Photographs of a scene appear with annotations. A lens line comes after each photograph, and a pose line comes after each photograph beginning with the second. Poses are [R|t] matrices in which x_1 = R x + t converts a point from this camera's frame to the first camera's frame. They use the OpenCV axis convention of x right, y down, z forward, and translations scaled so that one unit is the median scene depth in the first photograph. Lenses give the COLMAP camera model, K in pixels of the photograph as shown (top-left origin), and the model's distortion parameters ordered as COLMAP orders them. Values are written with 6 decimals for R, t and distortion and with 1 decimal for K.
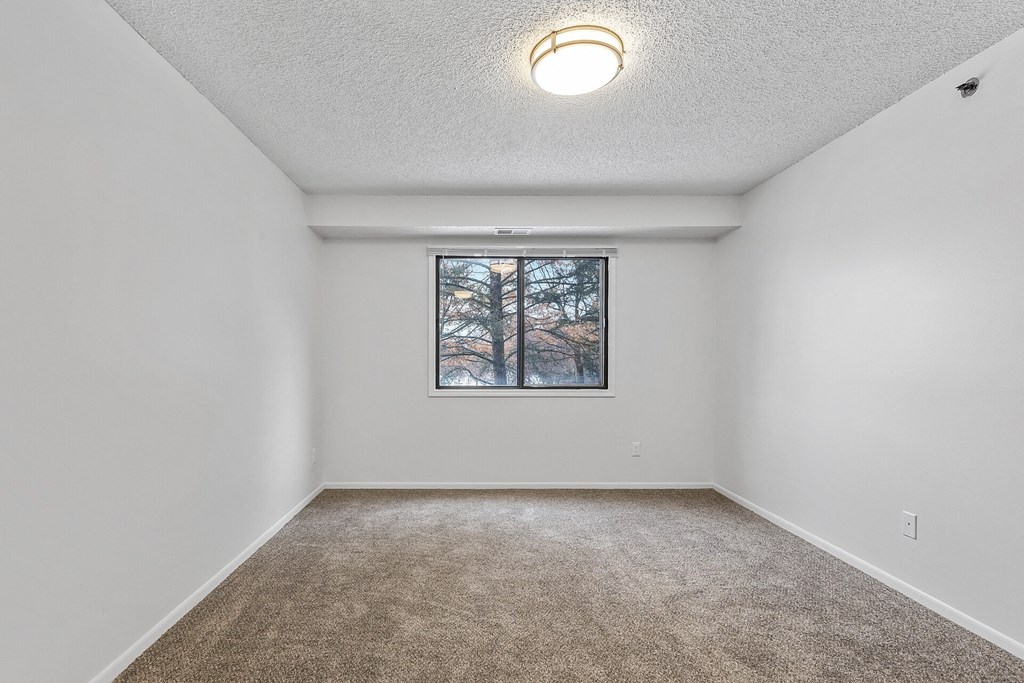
lens RADIAL K [[459.3, 0, 512.0], [0, 459.3, 341.5], [0, 0, 1]] dist [-0.025428, 0.000062]
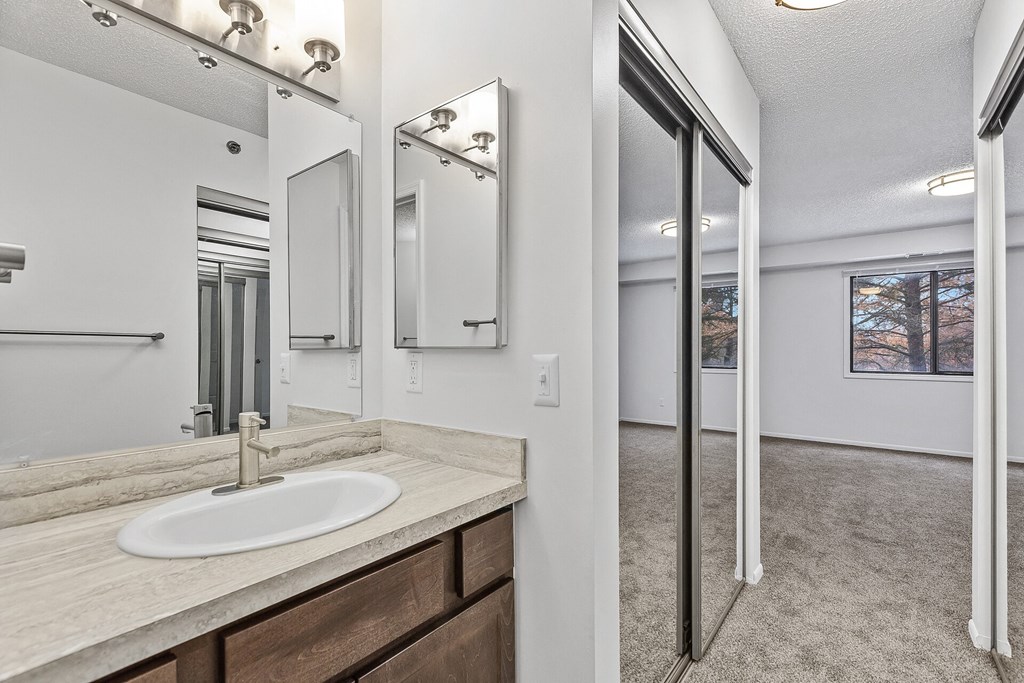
lens RADIAL K [[459.3, 0, 512.0], [0, 459.3, 341.5], [0, 0, 1]] dist [0.000706, 0.000065]
pose [[0.724548, -0.002529, -0.689219, 0.046847], [0.014089, 0.999839, 0.011143, -0.017523], [0.689080, -0.017784, 0.724467, -0.678834]]
